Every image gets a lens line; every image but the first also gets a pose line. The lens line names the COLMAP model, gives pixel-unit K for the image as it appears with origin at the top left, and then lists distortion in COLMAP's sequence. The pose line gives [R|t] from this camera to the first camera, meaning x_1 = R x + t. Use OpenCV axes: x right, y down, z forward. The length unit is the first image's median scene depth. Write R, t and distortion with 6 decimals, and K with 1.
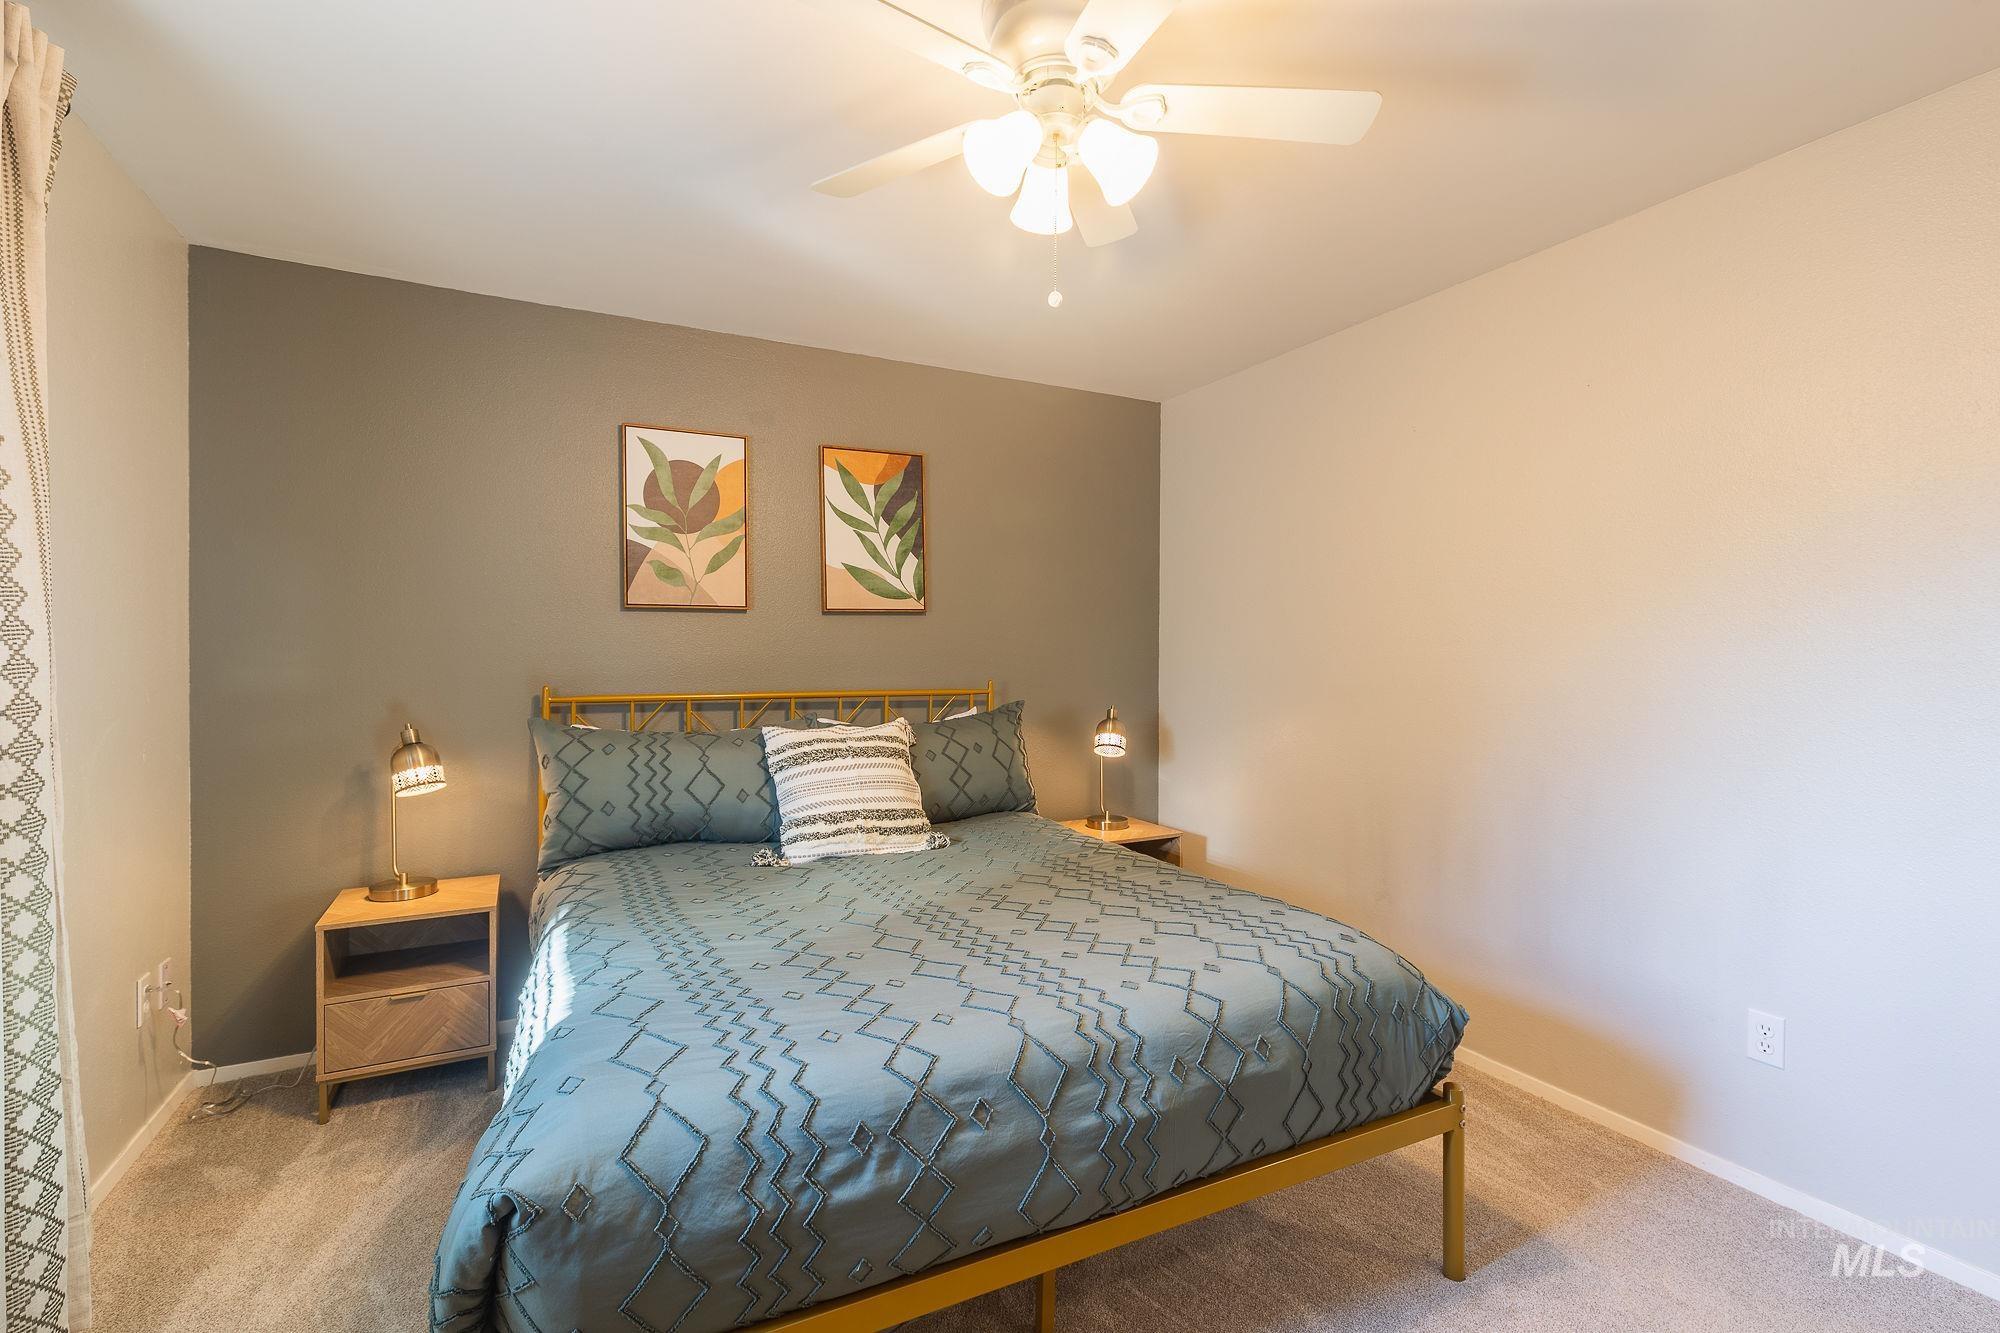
lens RADIAL K [[908.0, 0, 1017.6], [0, 908.0, 664.0], [0, 0, 1]] dist [0.004872, -0.000575]
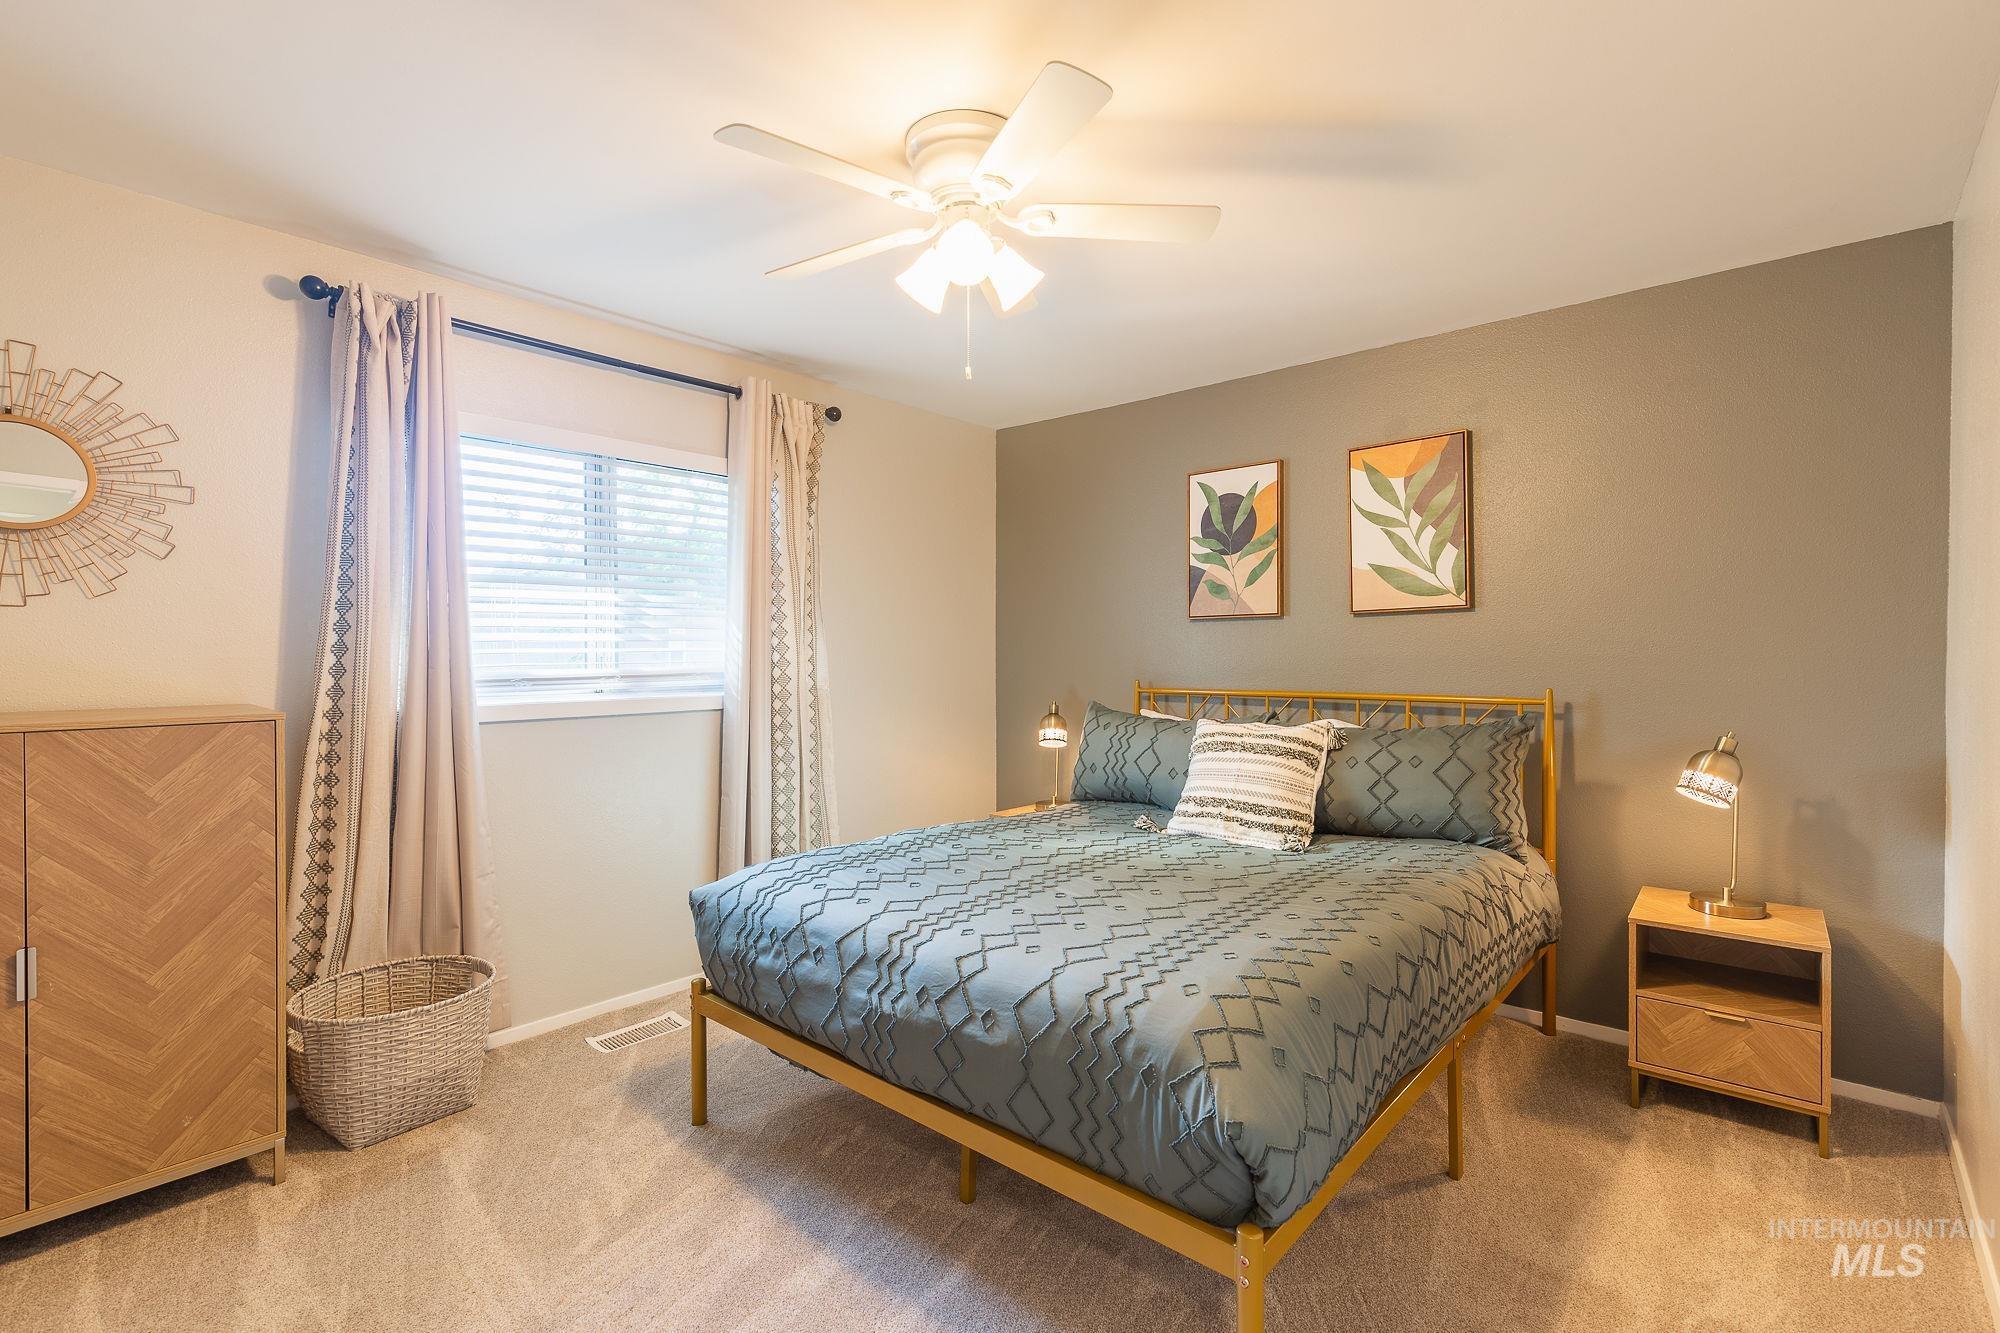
lens RADIAL K [[908.0, 0, 1021.3], [0, 908.0, 657.3], [0, 0, 1]] dist [0.004872, -0.000575]
pose [[0.371608, -0.000931, -0.928389, 0.643139], [-0.009392, 0.999945, -0.004763, -0.001560], [0.928342, 0.010490, 0.371579, 0.315341]]
